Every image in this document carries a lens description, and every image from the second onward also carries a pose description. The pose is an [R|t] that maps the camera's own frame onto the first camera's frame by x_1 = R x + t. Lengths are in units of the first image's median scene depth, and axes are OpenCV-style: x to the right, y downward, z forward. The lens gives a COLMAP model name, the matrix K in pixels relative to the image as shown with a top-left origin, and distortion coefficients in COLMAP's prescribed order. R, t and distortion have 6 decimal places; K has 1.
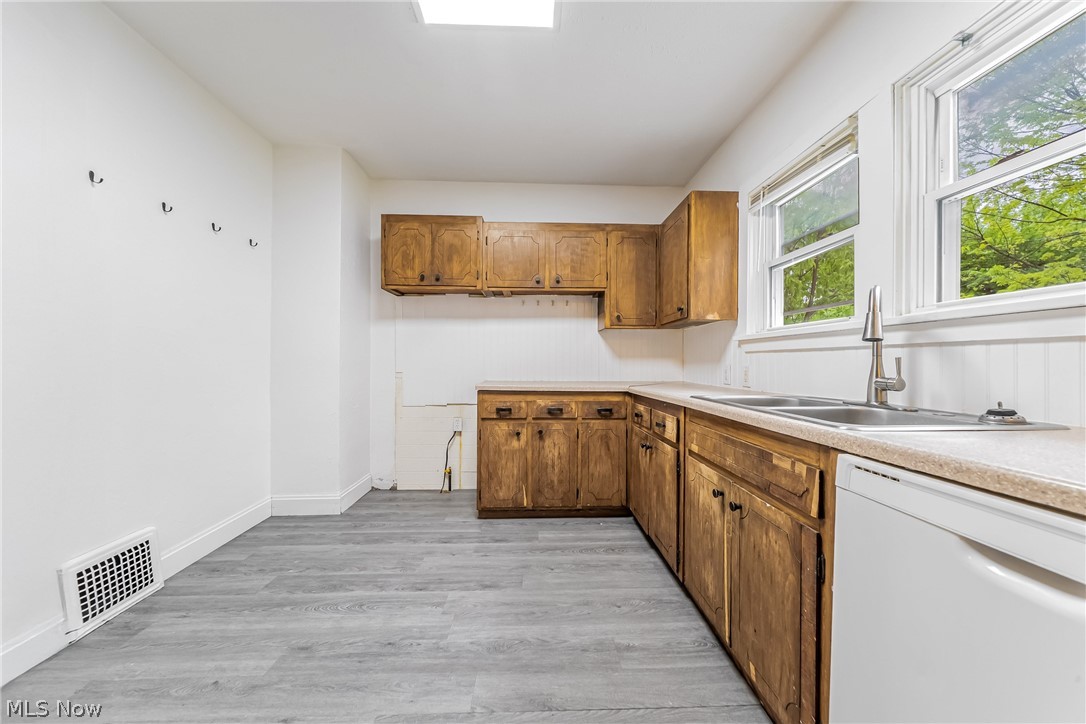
lens RADIAL K [[374.0, 0, 547.0], [0, 374.0, 363.4], [0, 0, 1]] dist [-0.001996, -0.000214]
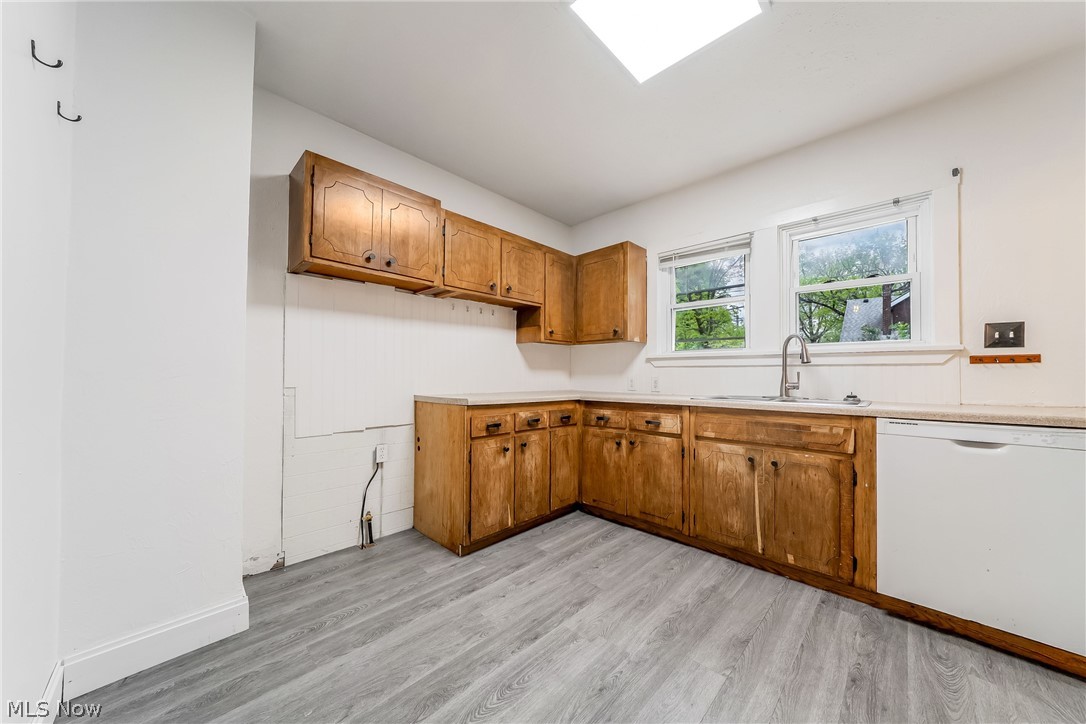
lens RADIAL K [[374.0, 0, 549.6], [0, 374.0, 368.6], [0, 0, 1]] dist [-0.001996, -0.000214]
pose [[0.718237, 0.013964, 0.695659, -0.719939], [-0.002150, 0.999838, -0.017849, 0.002109], [-0.695796, 0.011324, 0.718150, 0.277401]]
